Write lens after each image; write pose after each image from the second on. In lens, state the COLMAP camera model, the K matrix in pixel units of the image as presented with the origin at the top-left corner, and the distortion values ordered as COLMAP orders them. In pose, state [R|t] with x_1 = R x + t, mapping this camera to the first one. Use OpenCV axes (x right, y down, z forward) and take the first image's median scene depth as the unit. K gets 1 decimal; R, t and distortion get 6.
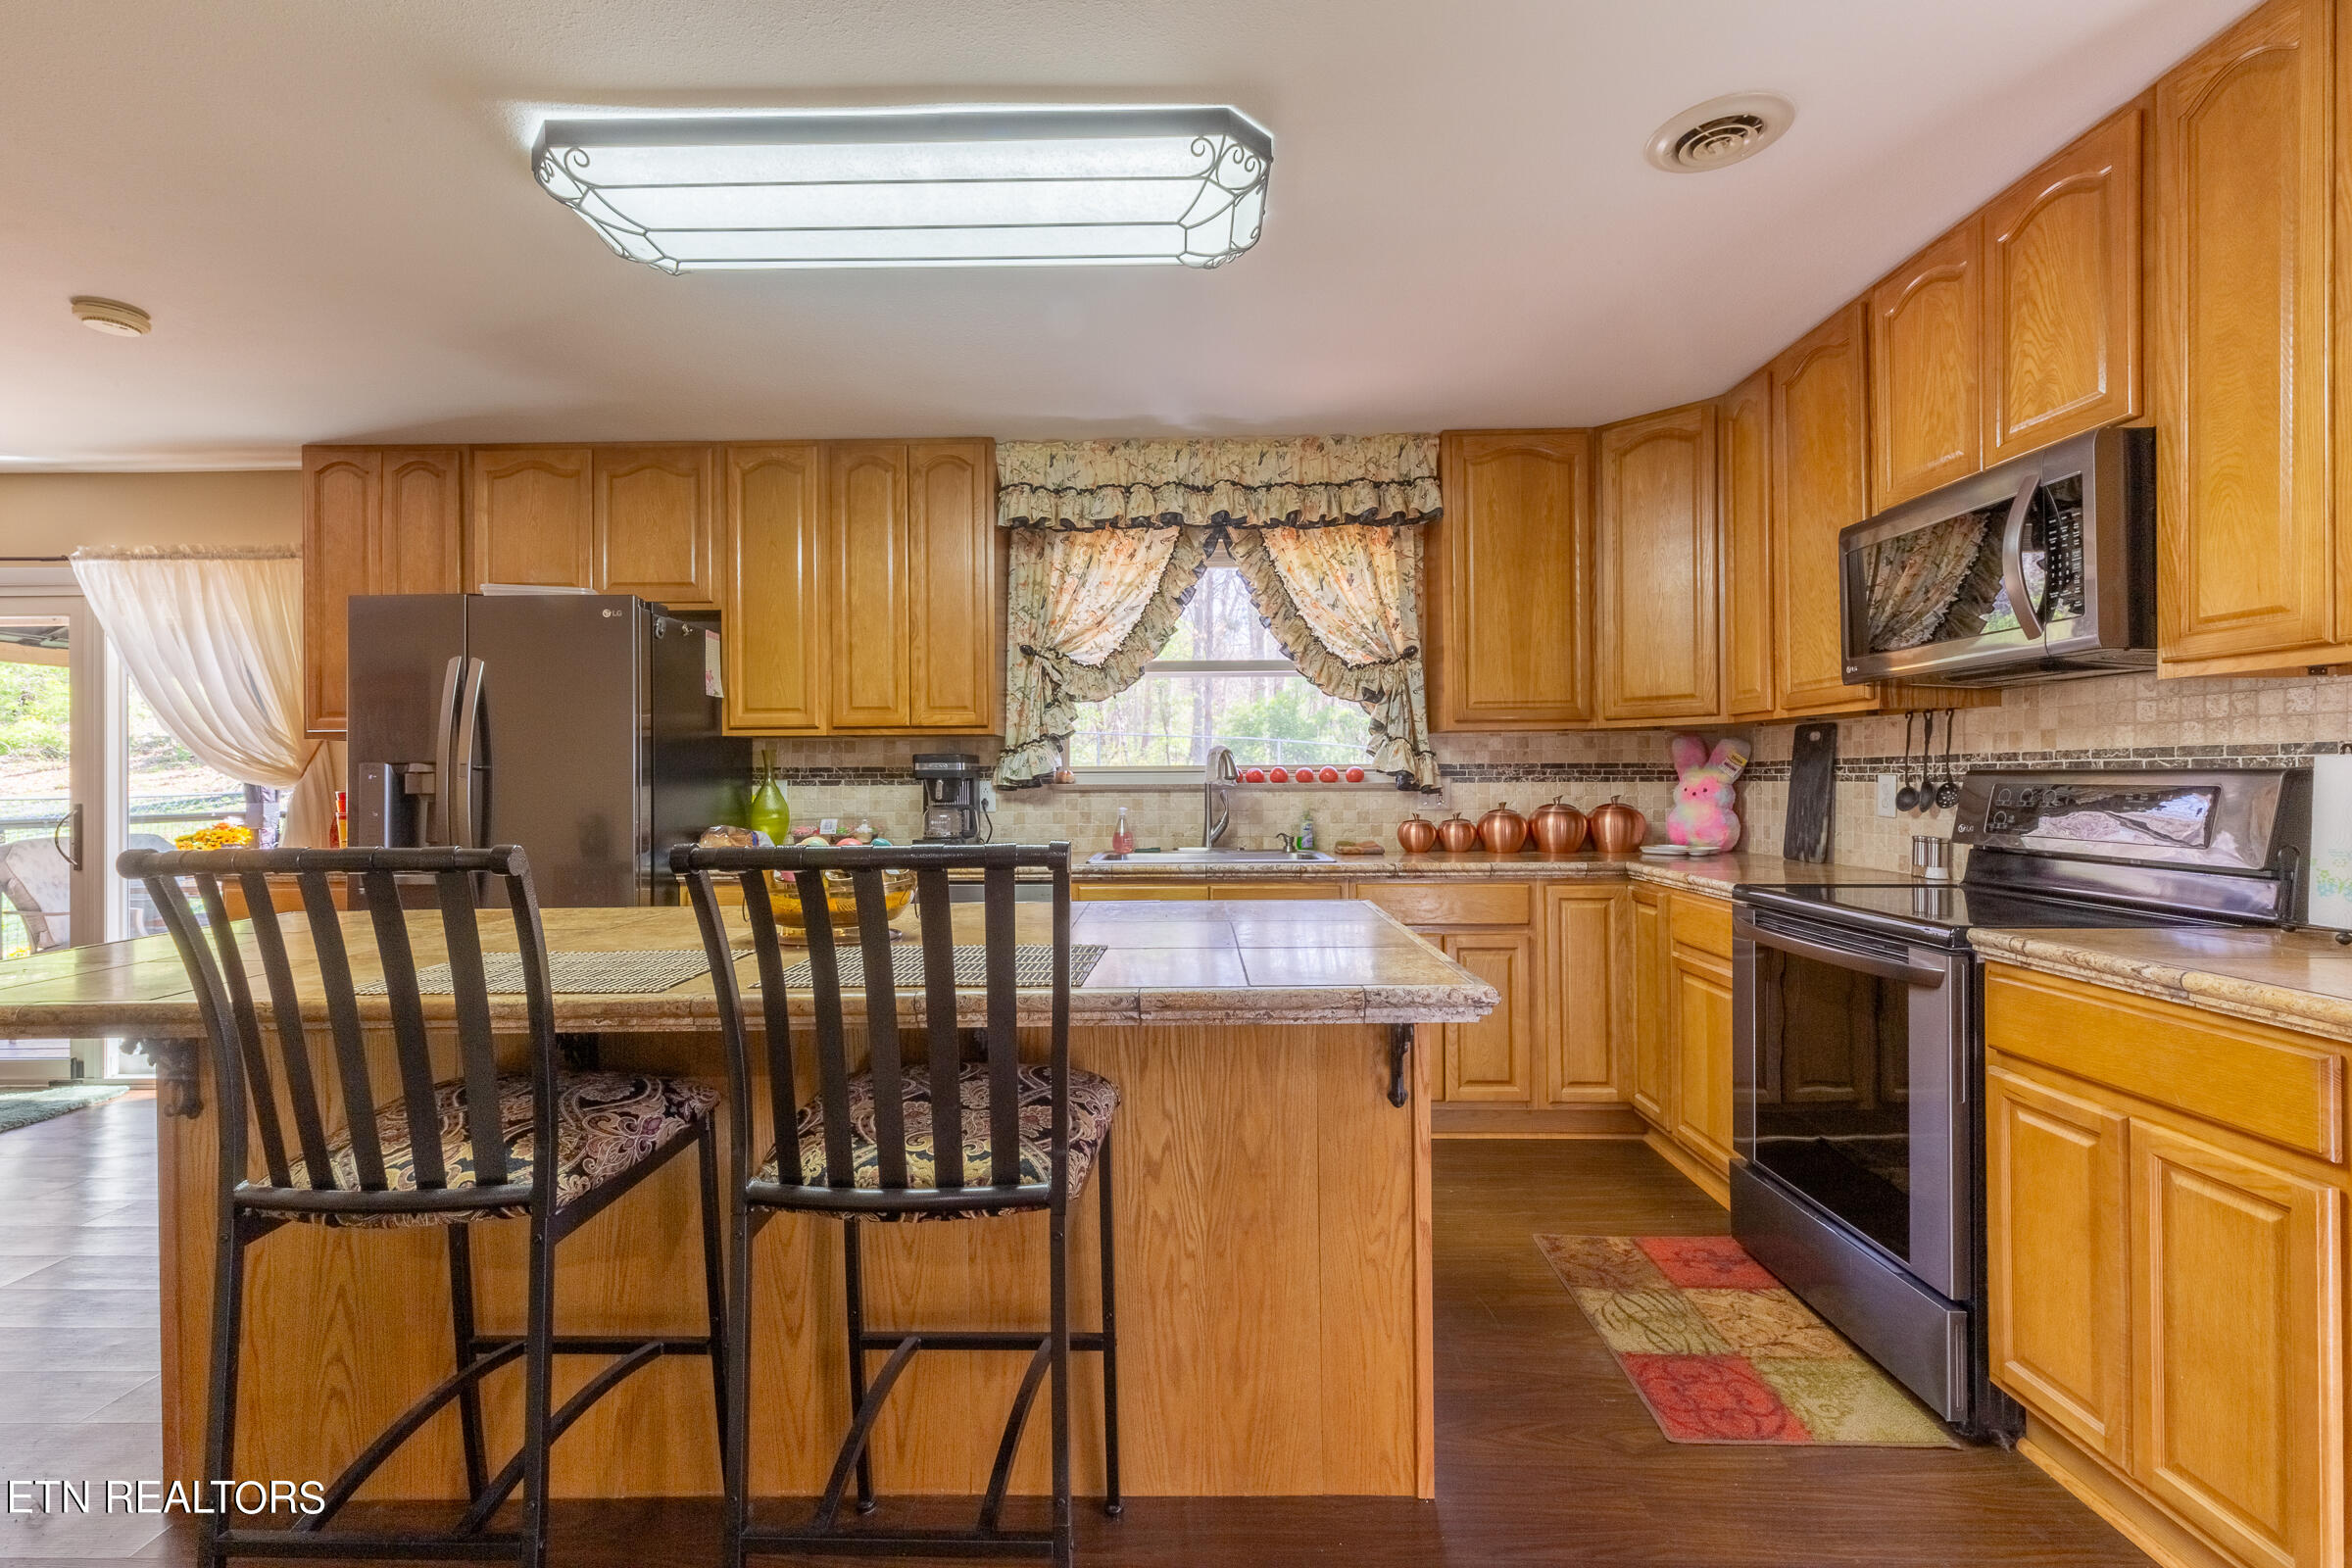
lens RADIAL K [[1054.1, 0, 1178.6], [0, 1054.1, 780.5], [0, 0, 1]] dist [0.002378, 0.000383]
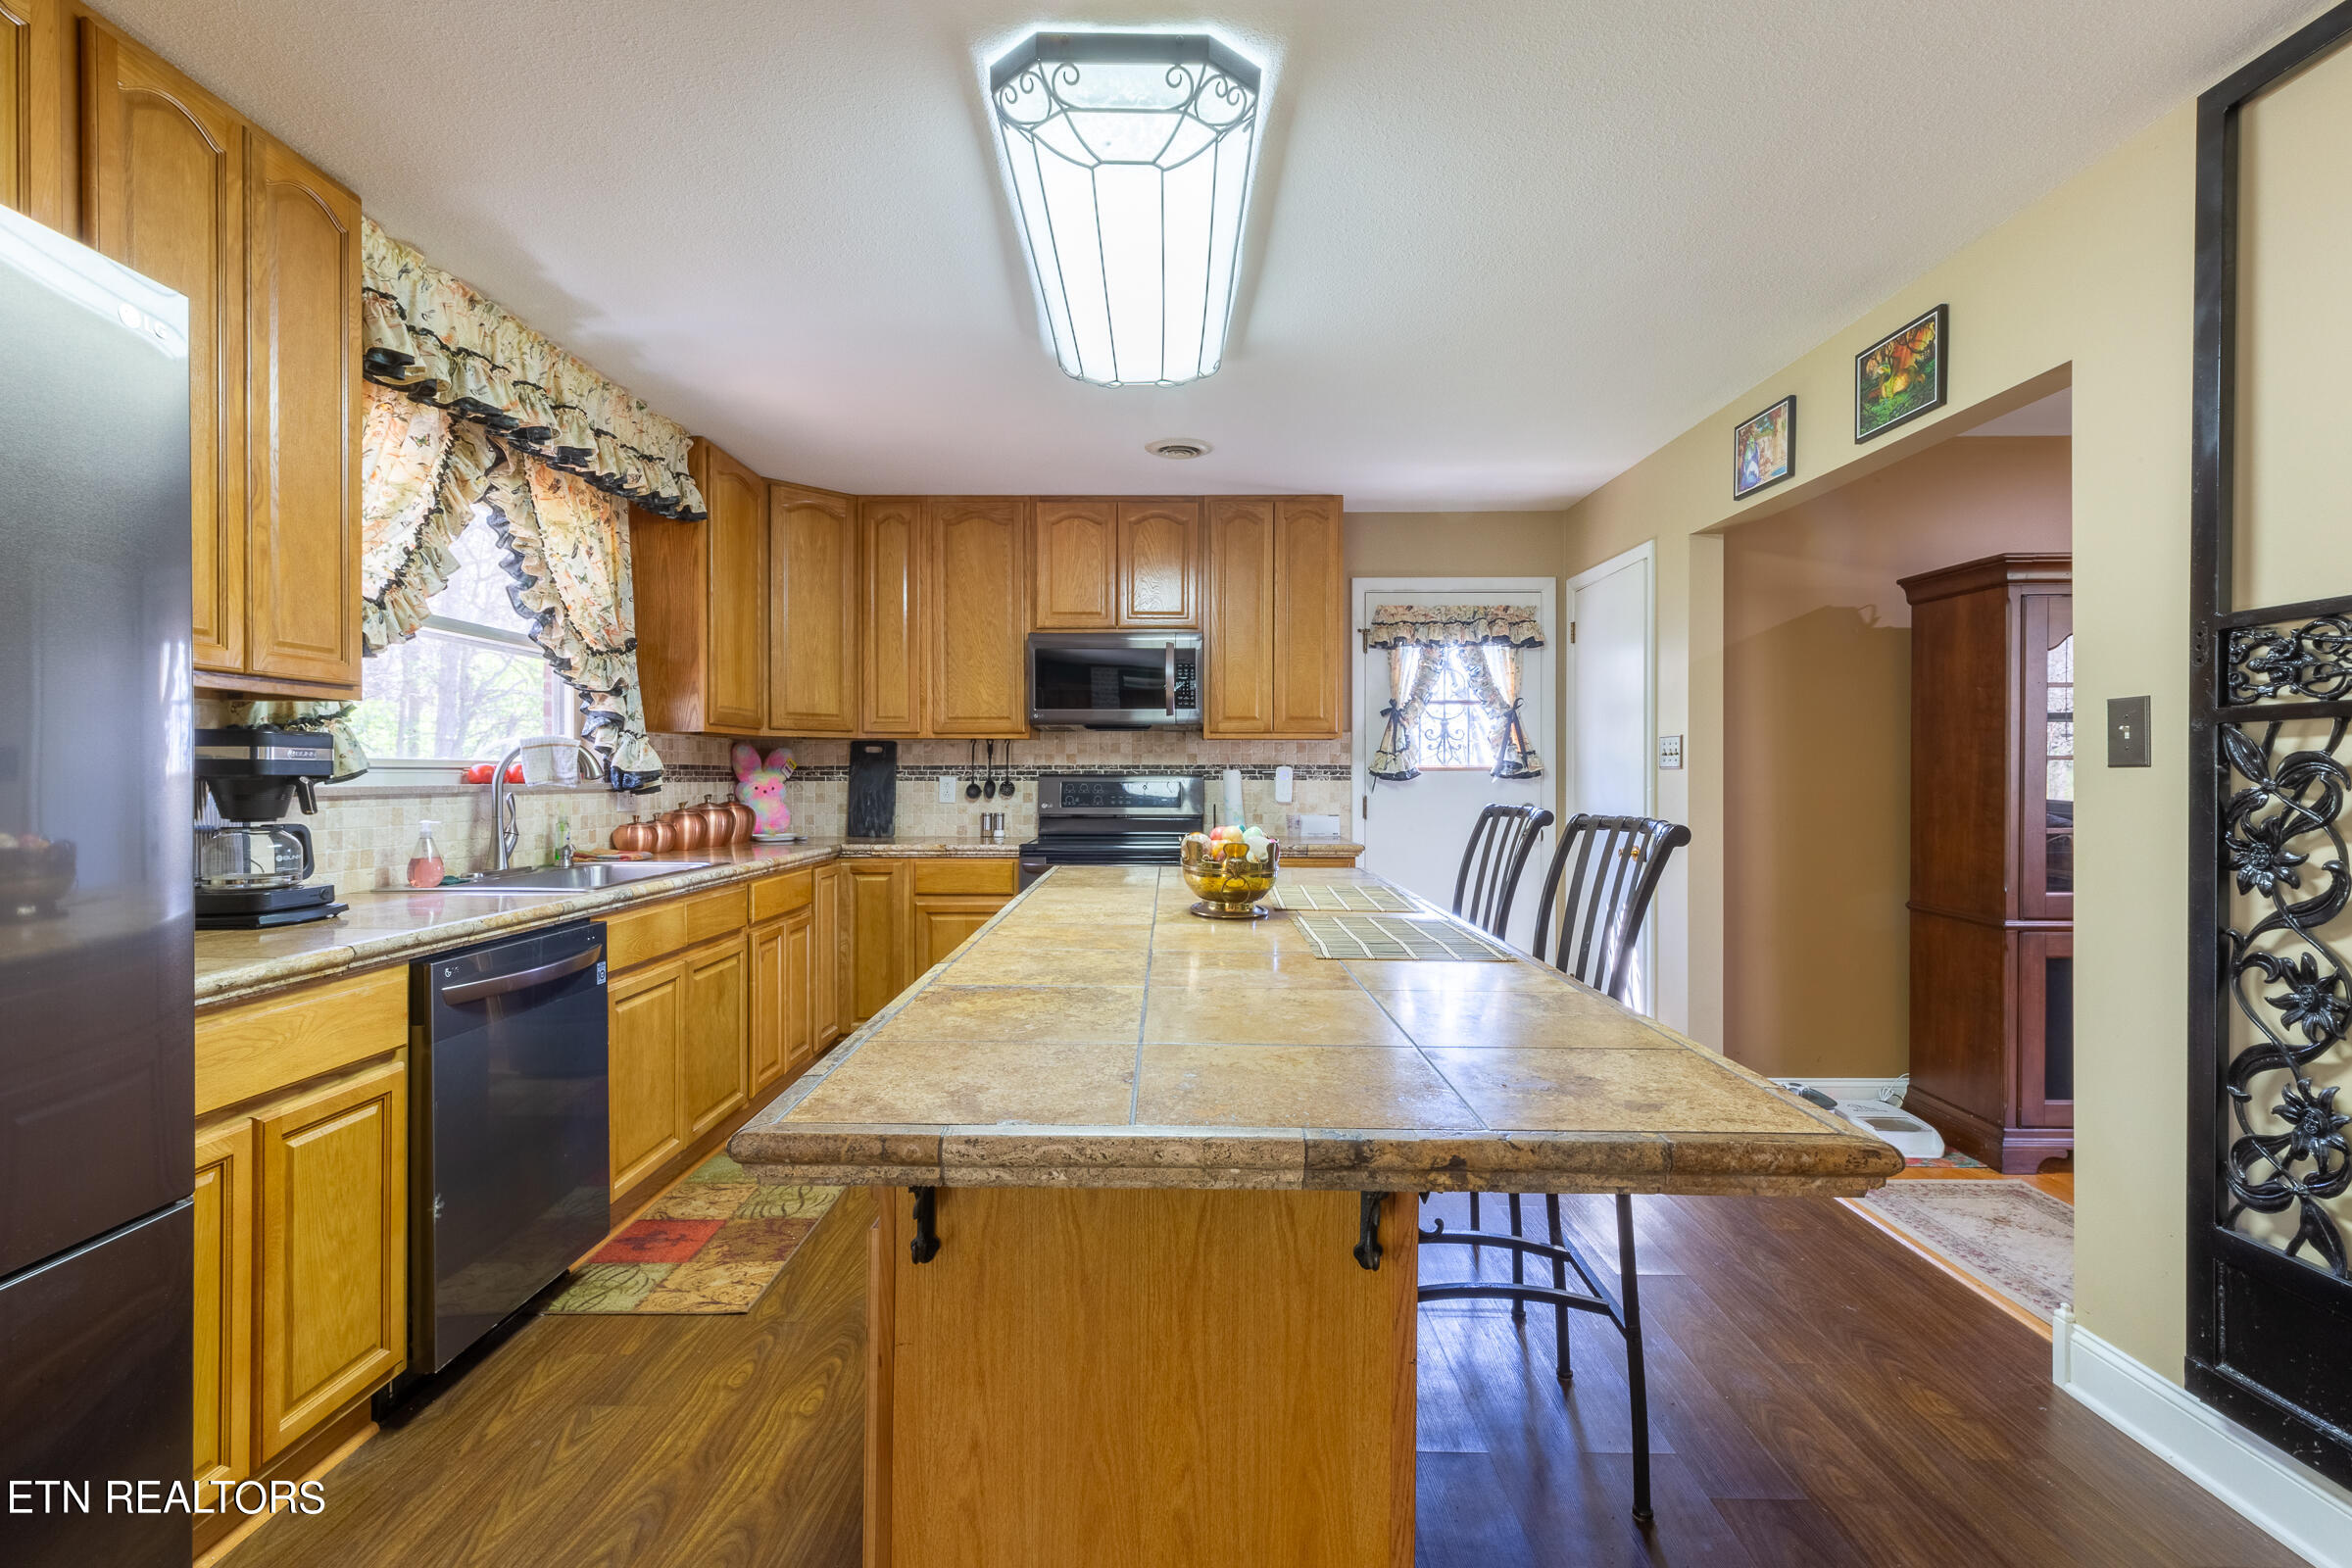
lens RADIAL K [[1054.1, 0, 1178.6], [0, 1054.1, 780.5], [0, 0, 1]] dist [0.002378, 0.000383]
pose [[-0.014946, 0.001794, 0.999887, -0.818760], [0.002537, 0.999995, -0.001756, 0.003515], [-0.999885, 0.002511, -0.014950, 0.588737]]
